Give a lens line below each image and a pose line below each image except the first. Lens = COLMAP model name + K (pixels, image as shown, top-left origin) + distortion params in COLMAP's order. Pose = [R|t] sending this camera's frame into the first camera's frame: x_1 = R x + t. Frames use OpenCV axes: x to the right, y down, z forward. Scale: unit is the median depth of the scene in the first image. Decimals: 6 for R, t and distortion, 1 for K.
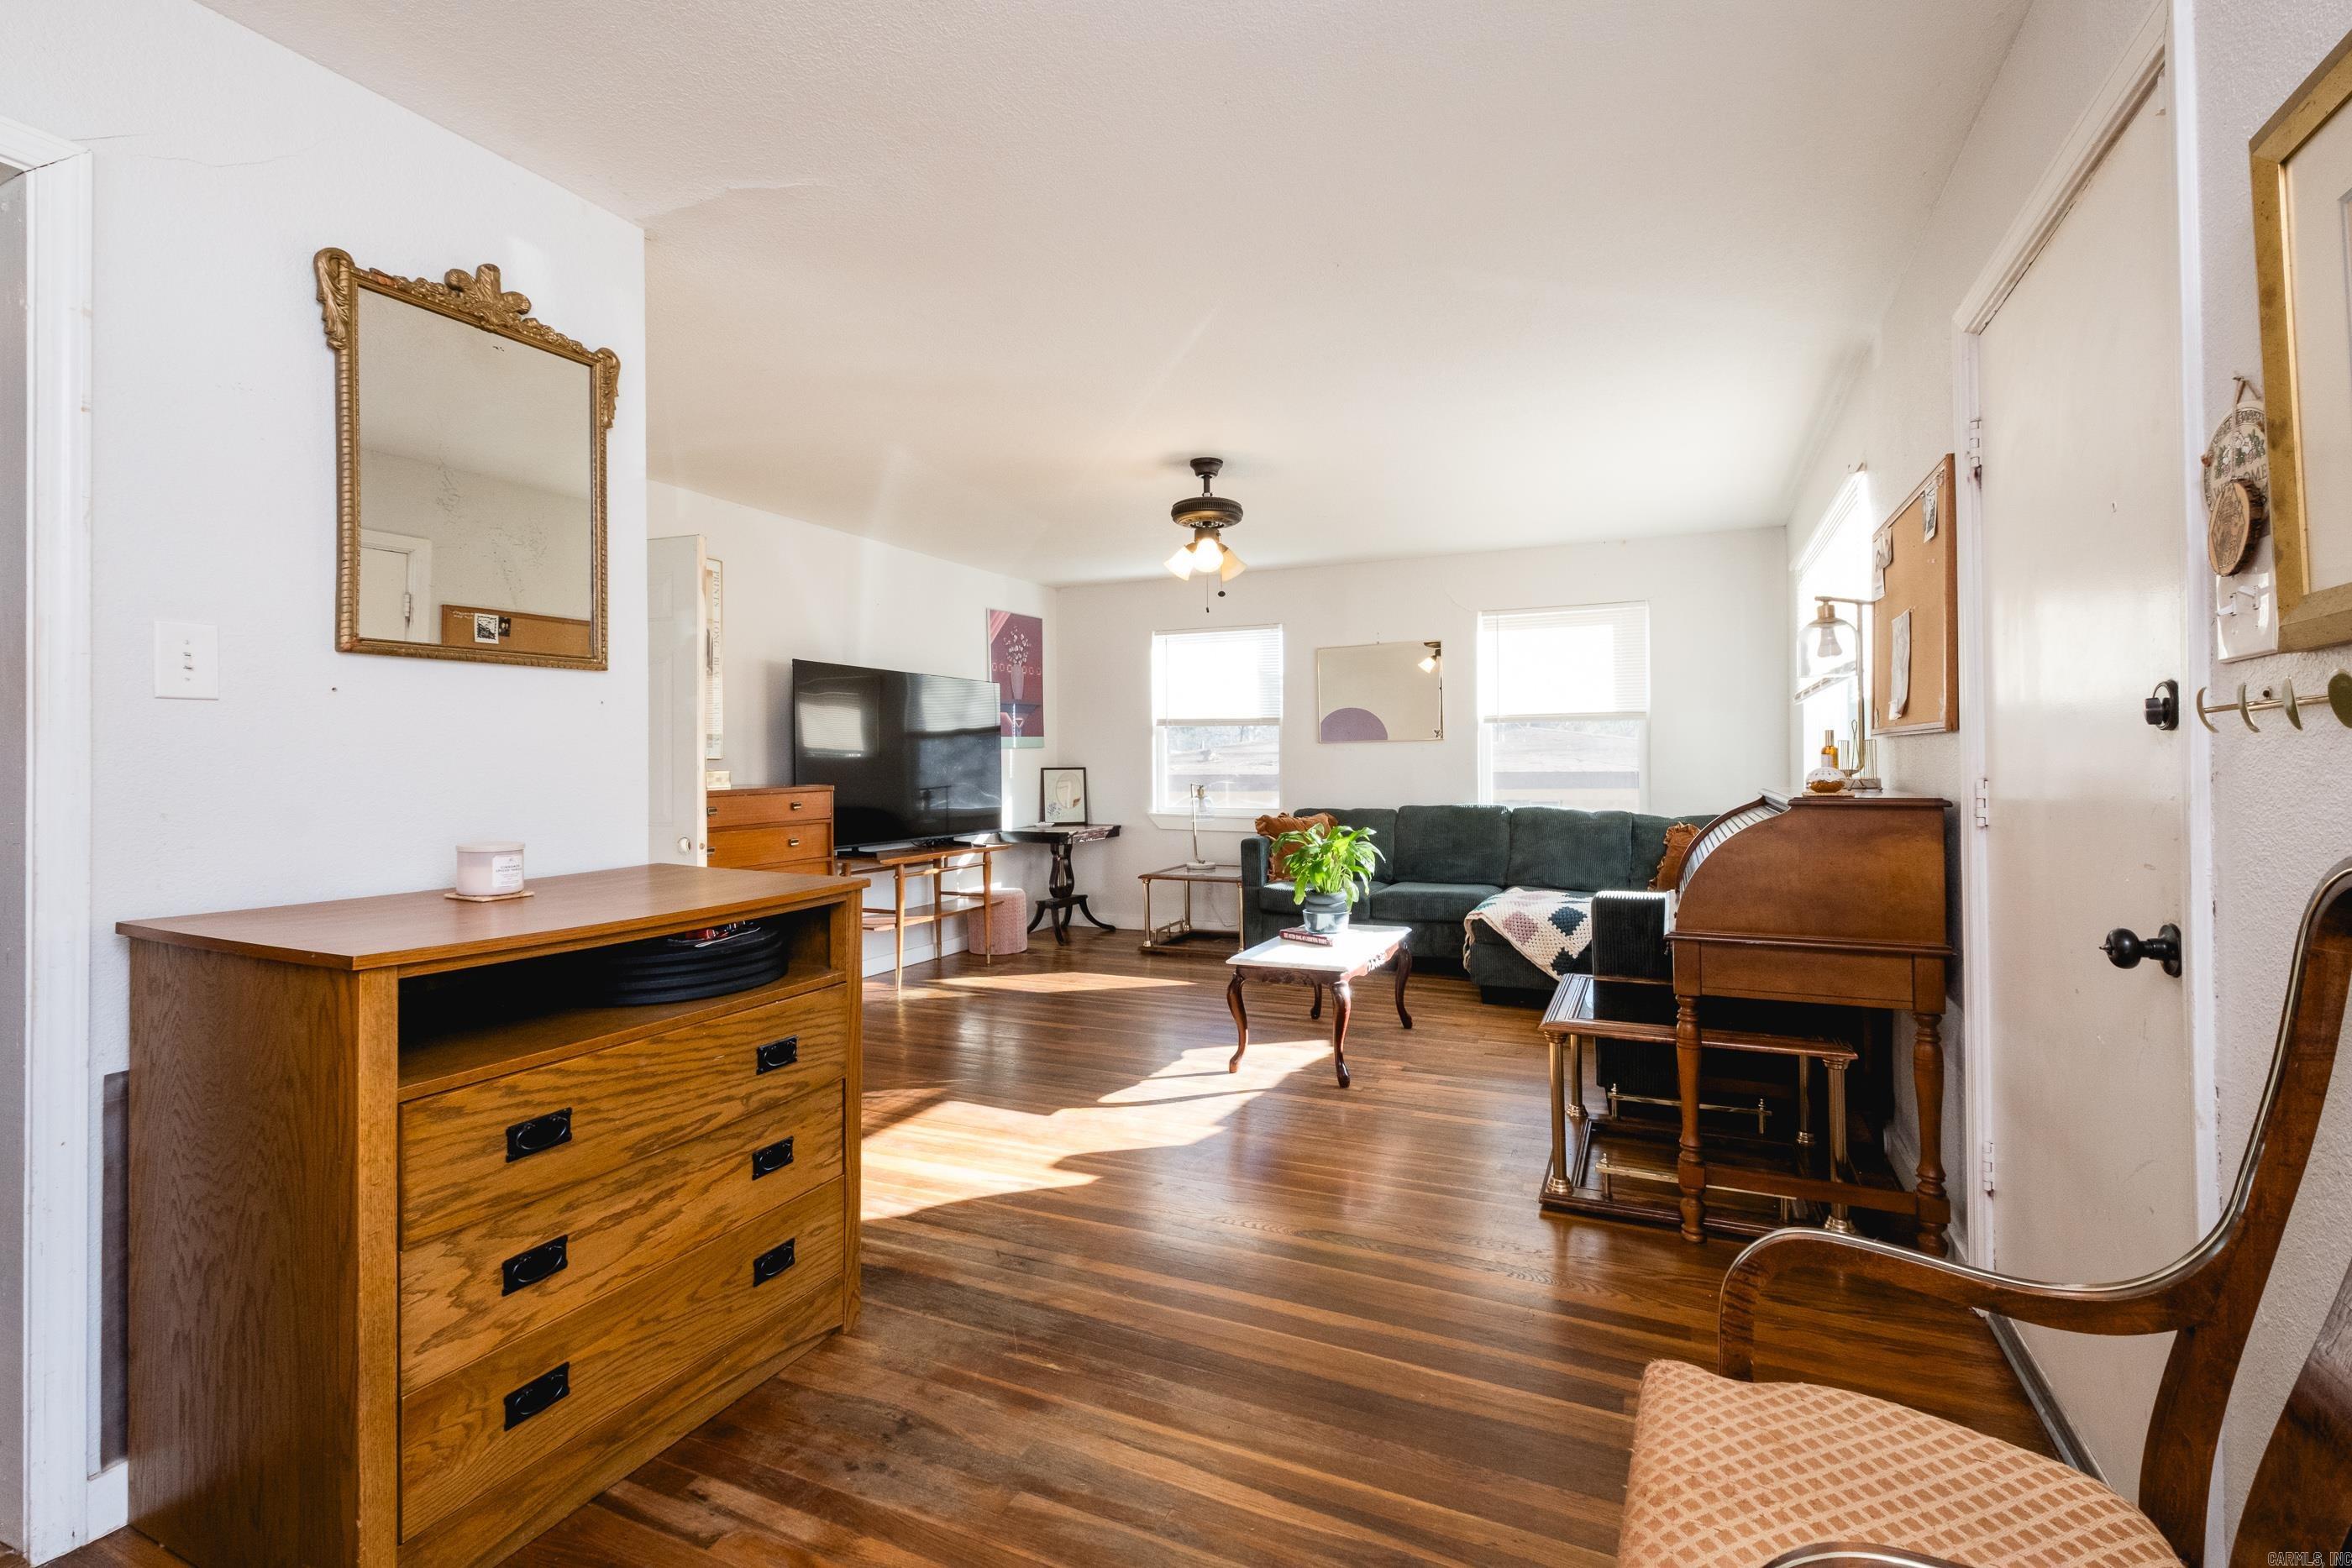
lens RADIAL K [[1021.9, 0, 1177.2], [0, 1021.9, 773.0], [0, 0, 1]] dist [0.003973, 0.000082]
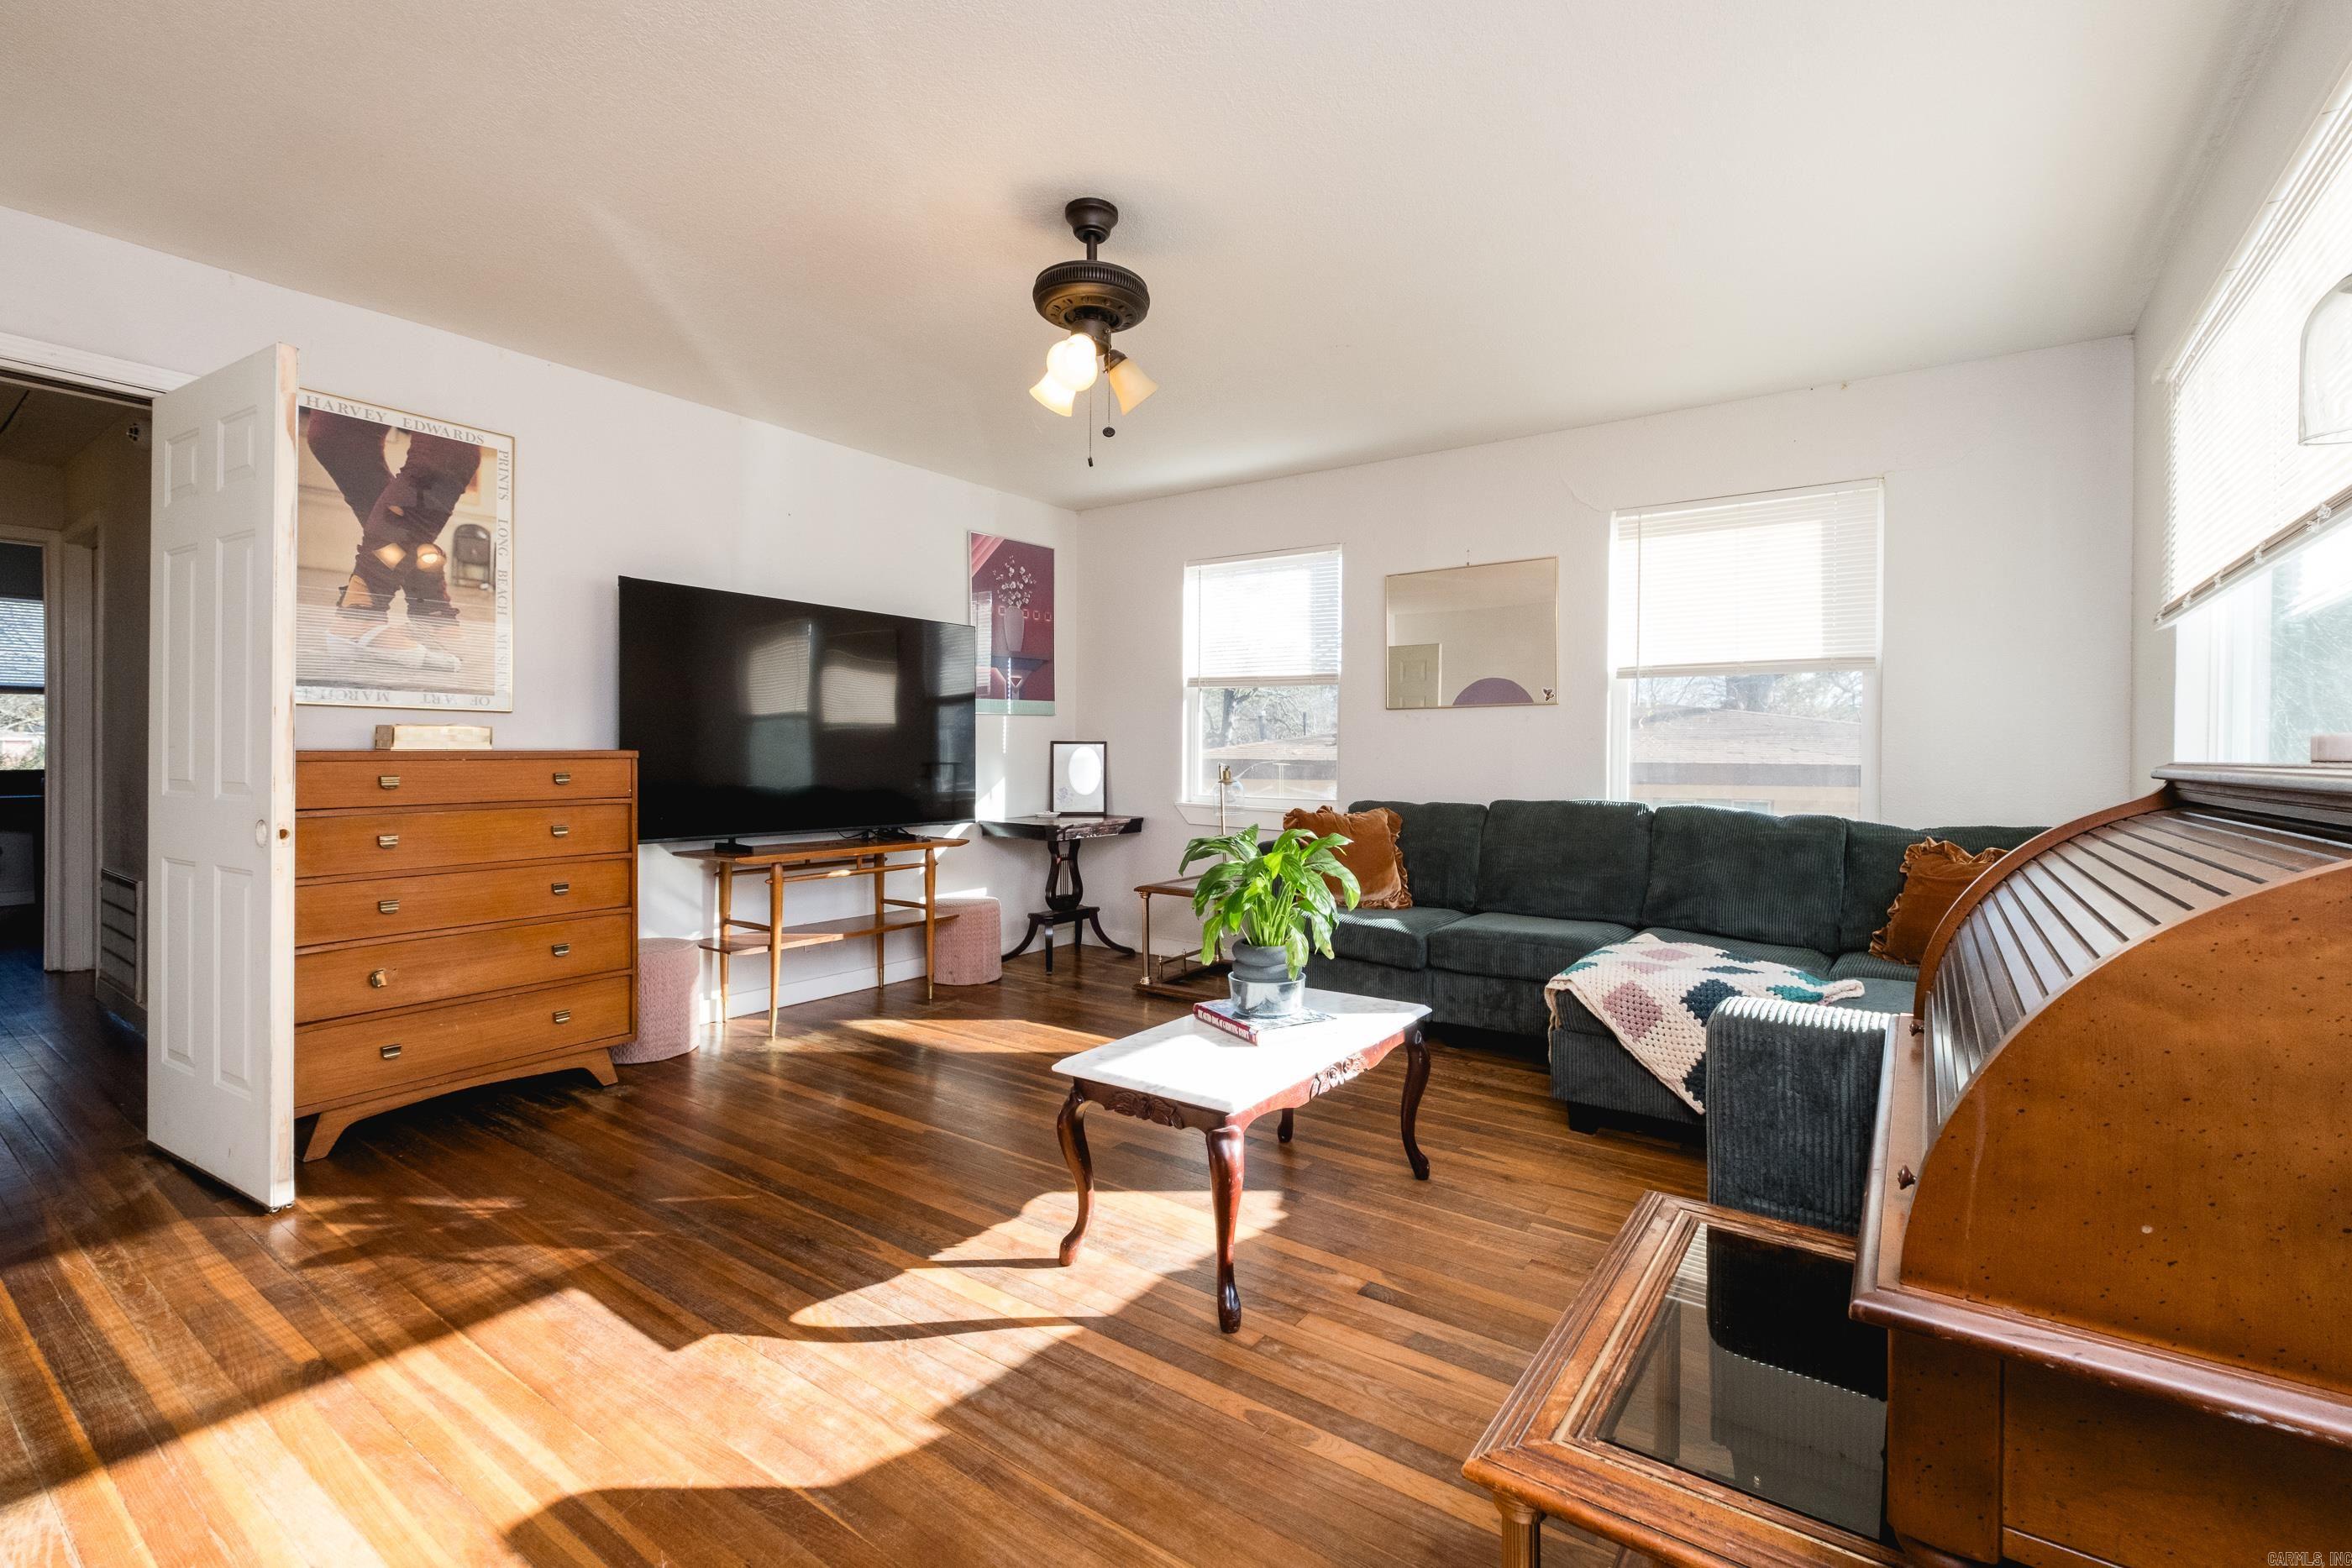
lens RADIAL K [[1021.9, 0, 1262.7], [0, 1021.9, 764.8], [0, 0, 1]] dist [0.003973, 0.000082]
pose [[0.992417, 0.019141, -0.121419, 0.152983], [-0.019169, 0.999816, 0.000937, 0.011232], [0.121414, 0.001398, 0.992601, 0.310642]]
